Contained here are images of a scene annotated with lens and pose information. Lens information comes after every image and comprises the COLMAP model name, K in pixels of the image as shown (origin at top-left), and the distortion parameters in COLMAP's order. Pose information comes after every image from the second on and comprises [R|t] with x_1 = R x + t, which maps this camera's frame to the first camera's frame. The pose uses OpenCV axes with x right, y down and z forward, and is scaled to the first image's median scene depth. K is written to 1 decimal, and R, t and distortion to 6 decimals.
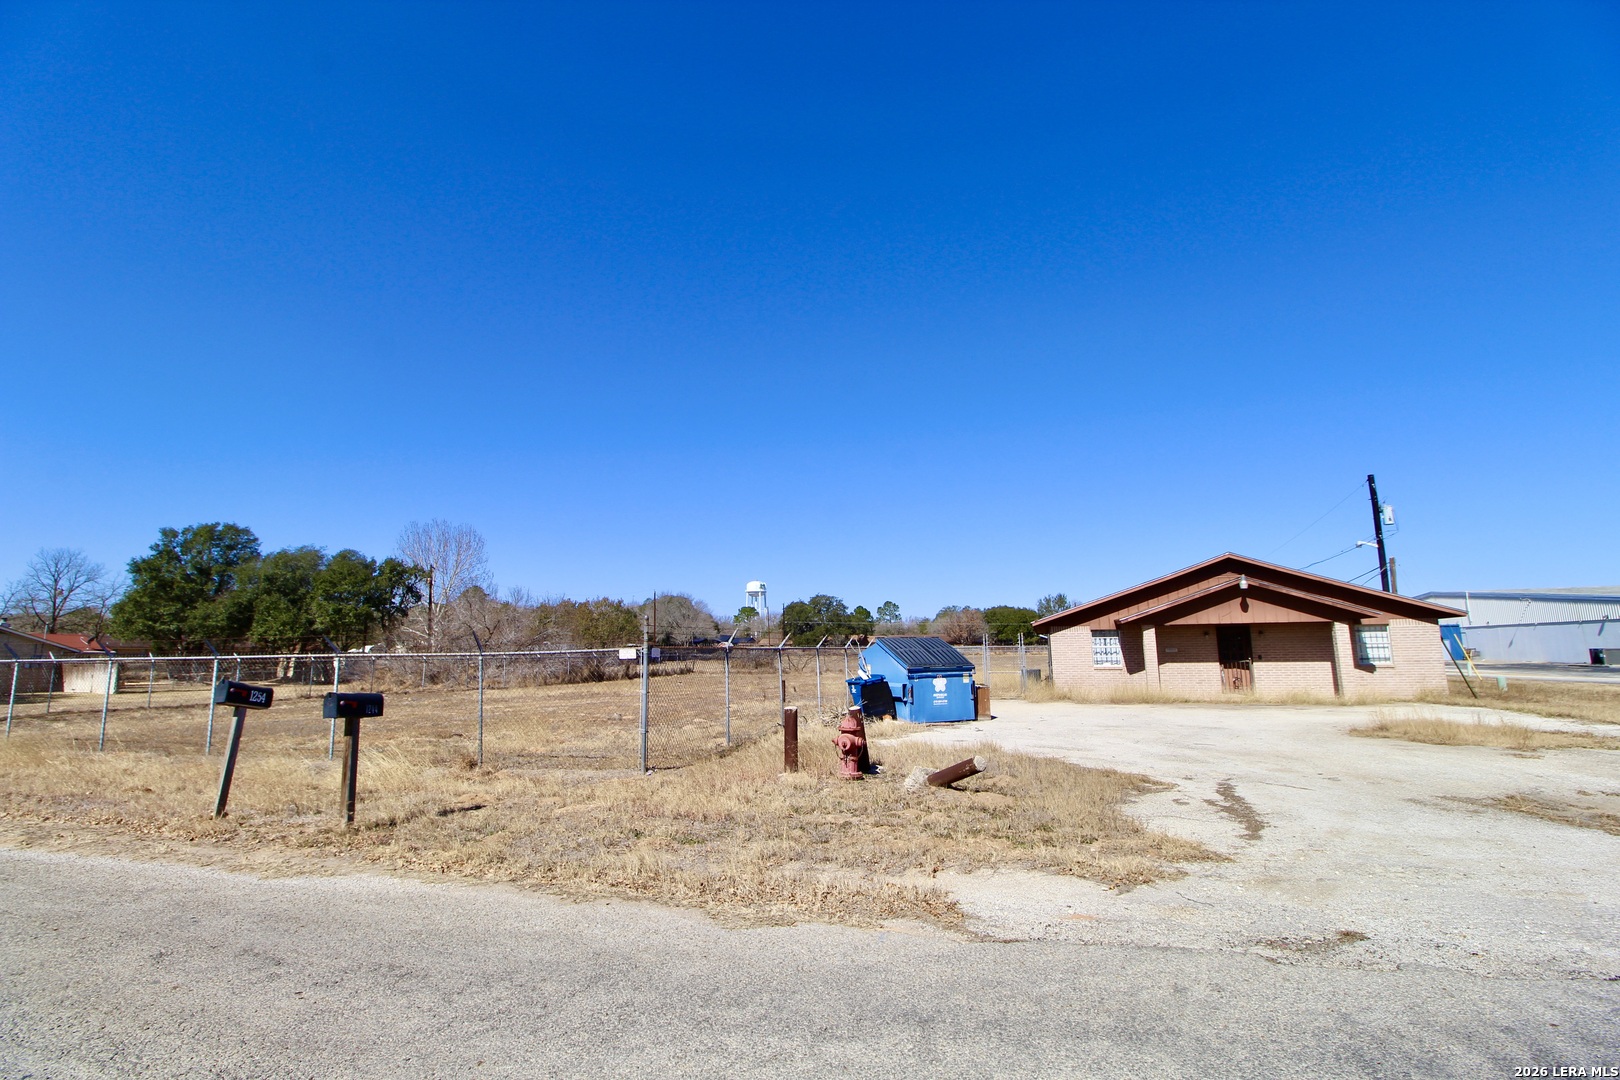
lens RADIAL K [[748.9, 0, 811.0], [0, 748.9, 516.7], [0, 0, 1]] dist [0.002315, -0.013060]
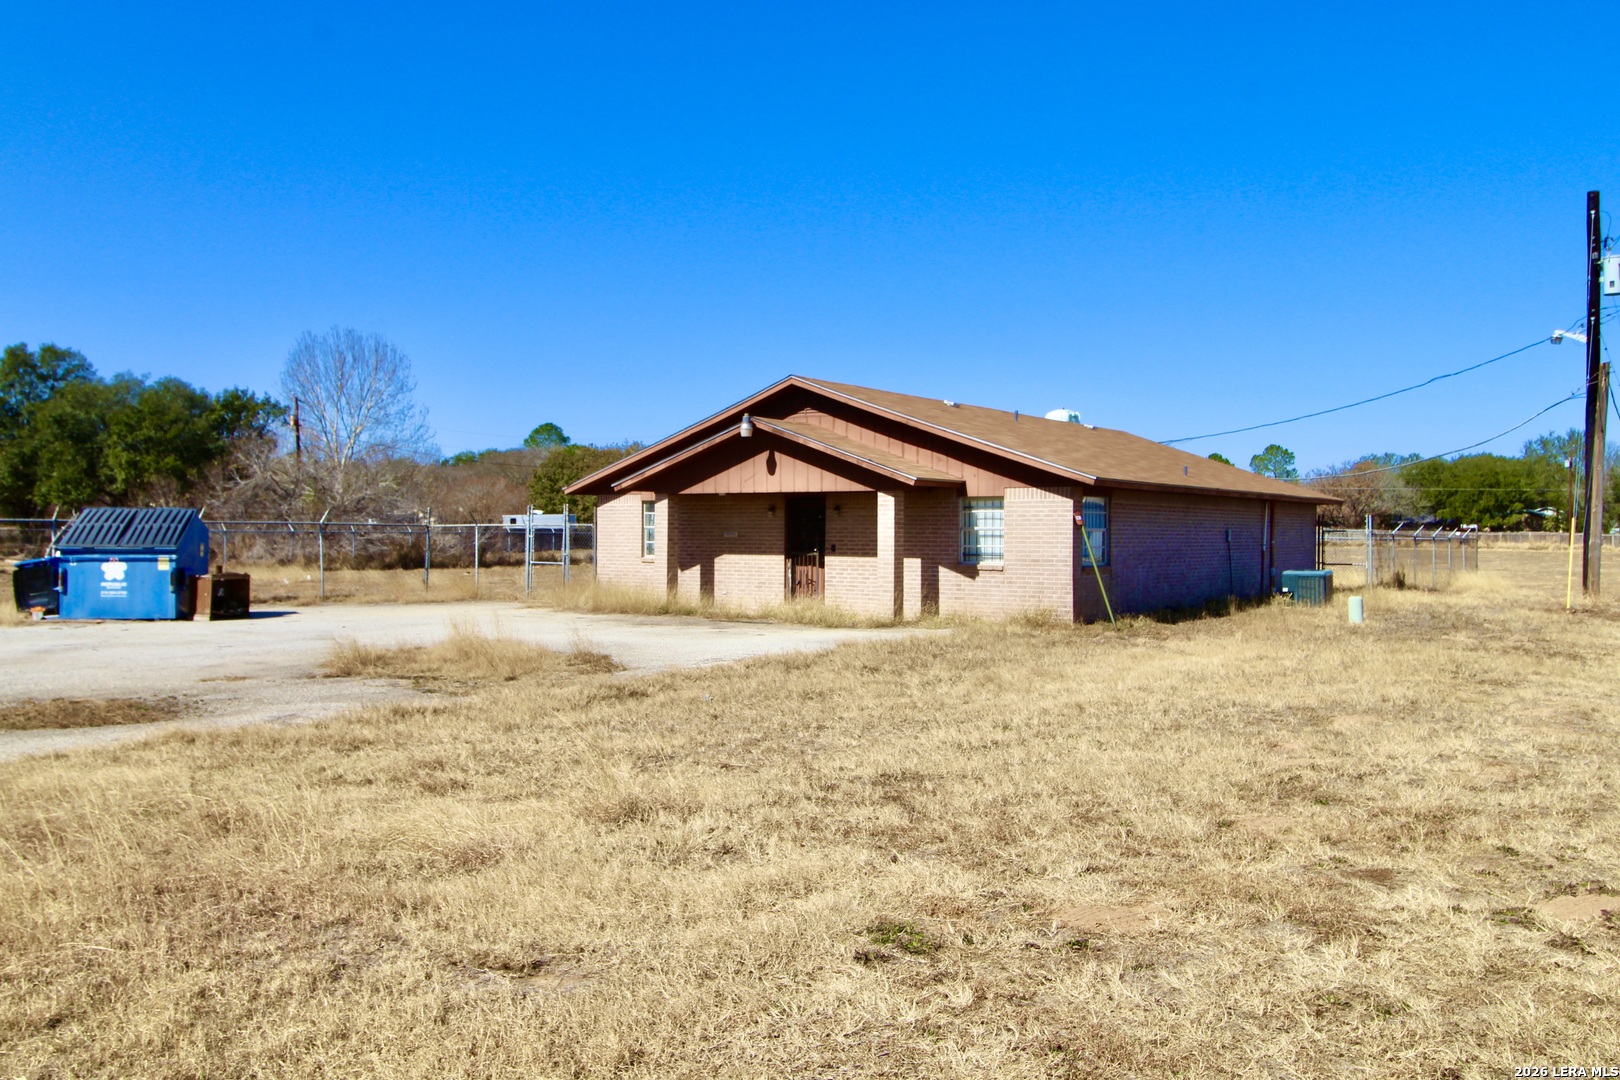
lens RADIAL K [[1321.1, 0, 810.0], [0, 1321.1, 540.0], [0, 0, 1]] dist [0.008061, -0.001688]
pose [[0.948409, 0.019703, -0.316437, 0.845299], [0.038640, 0.983444, 0.177043, -0.008049], [0.314686, -0.180136, 0.931946, -0.000992]]
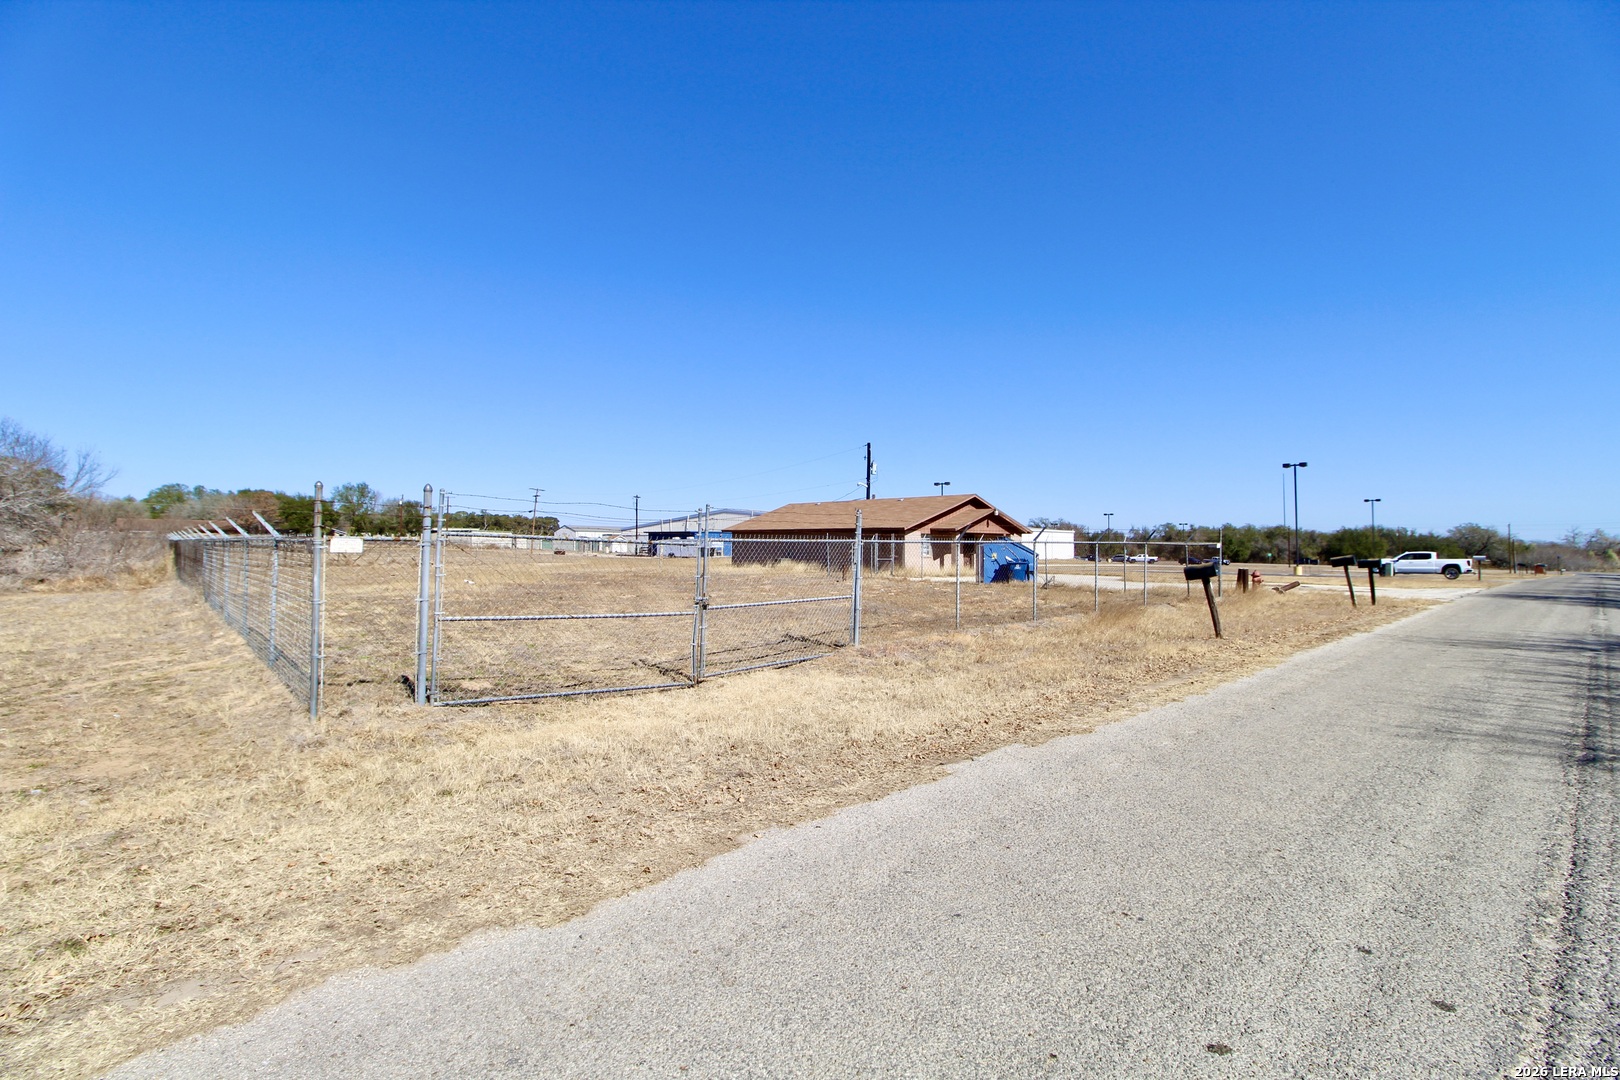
lens RADIAL K [[748.9, 0, 811.0], [0, 748.9, 516.7], [0, 0, 1]] dist [0.002315, -0.013060]
pose [[0.500755, 0.048821, 0.864211, -1.121639], [-0.166863, 0.985126, 0.041034, 0.089522], [-0.849353, -0.164753, 0.501454, 0.404143]]
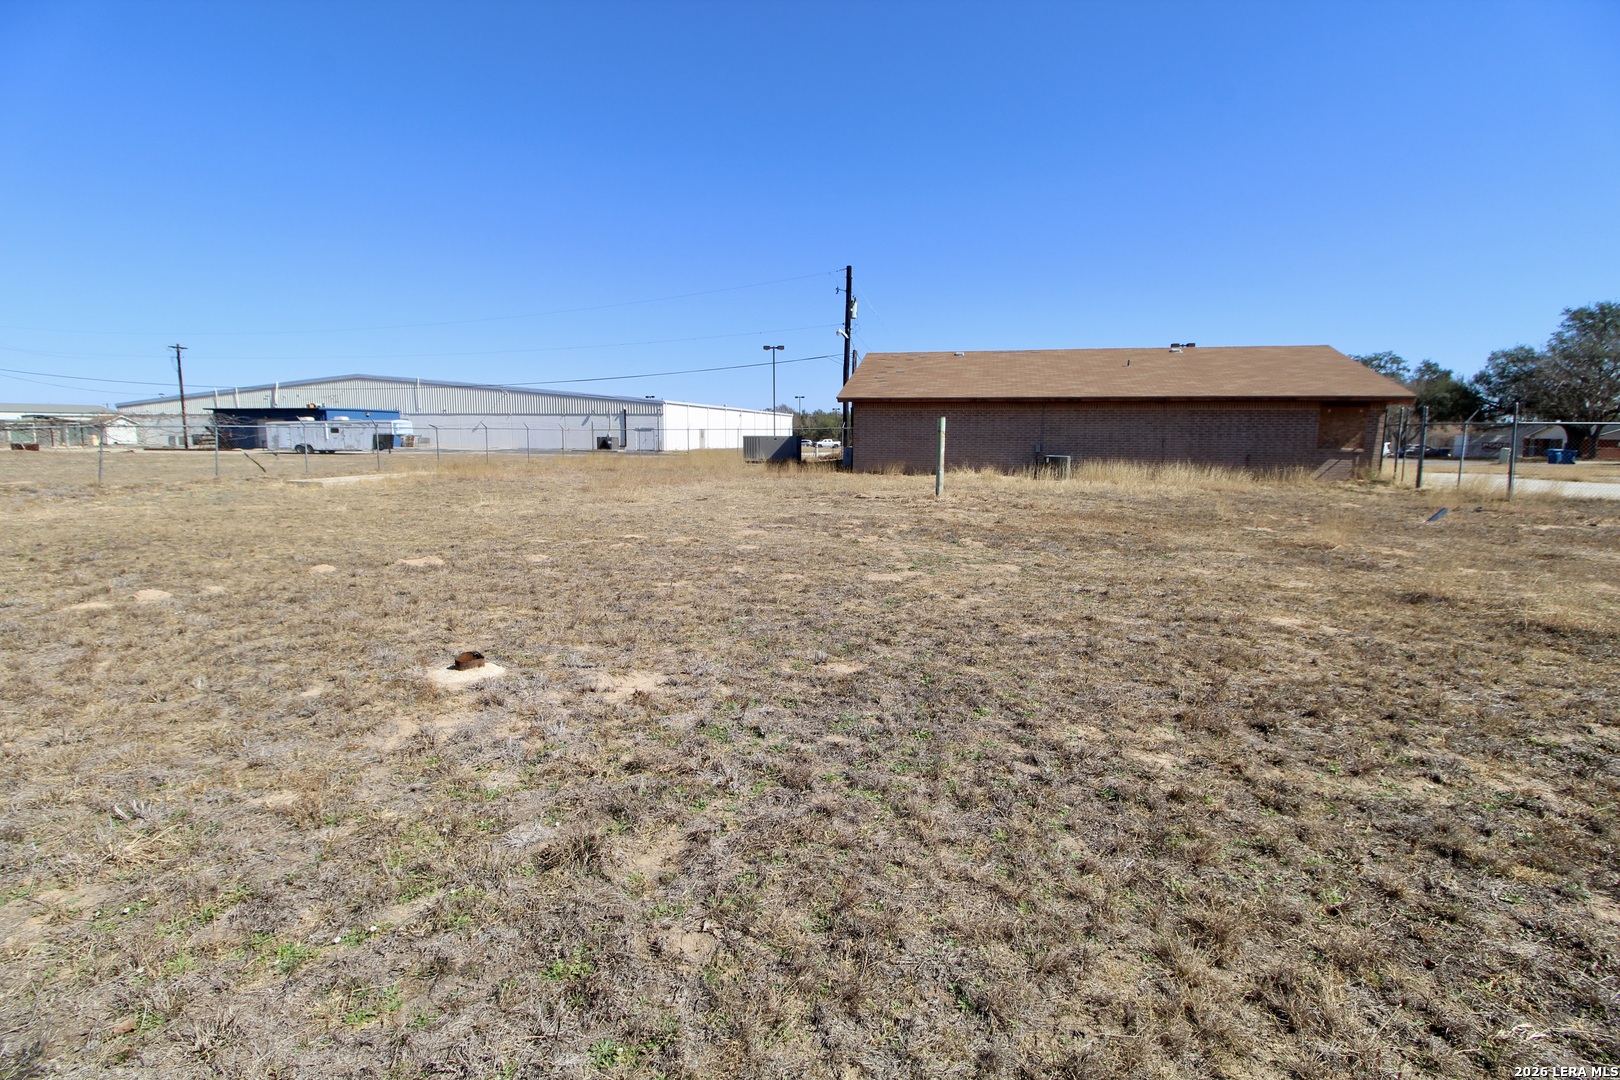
lens RADIAL K [[733.1, 0, 818.4], [0, 733.1, 536.3], [0, 0, 1]] dist [0.001284, -0.013046]
pose [[-0.126508, -0.120052, 0.984674, -0.429405], [-0.182452, 0.978530, 0.095862, 0.338600], [-0.975042, -0.167529, -0.145696, 1.749829]]
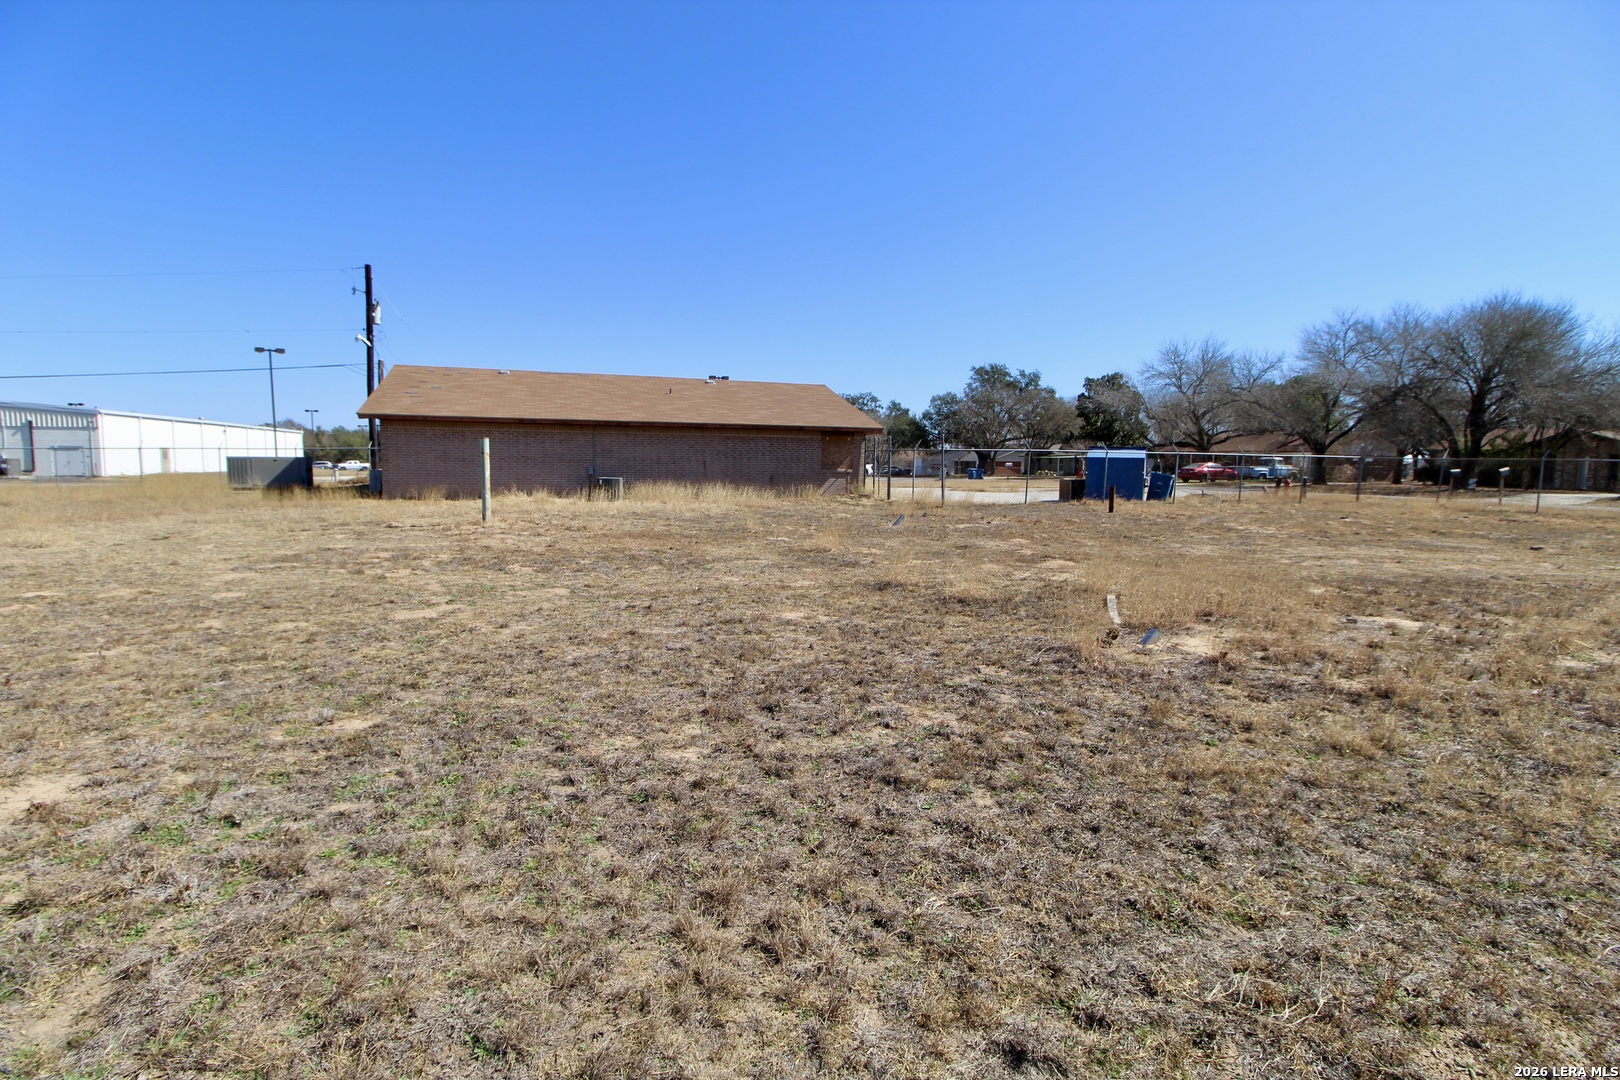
lens RADIAL K [[733.1, 0, 818.4], [0, 733.1, 536.3], [0, 0, 1]] dist [0.001284, -0.013046]
pose [[-0.631918, -0.070424, 0.771829, -0.457969], [-0.139561, 0.989924, -0.023939, 0.331448], [-0.762366, -0.122845, -0.635380, 1.718641]]
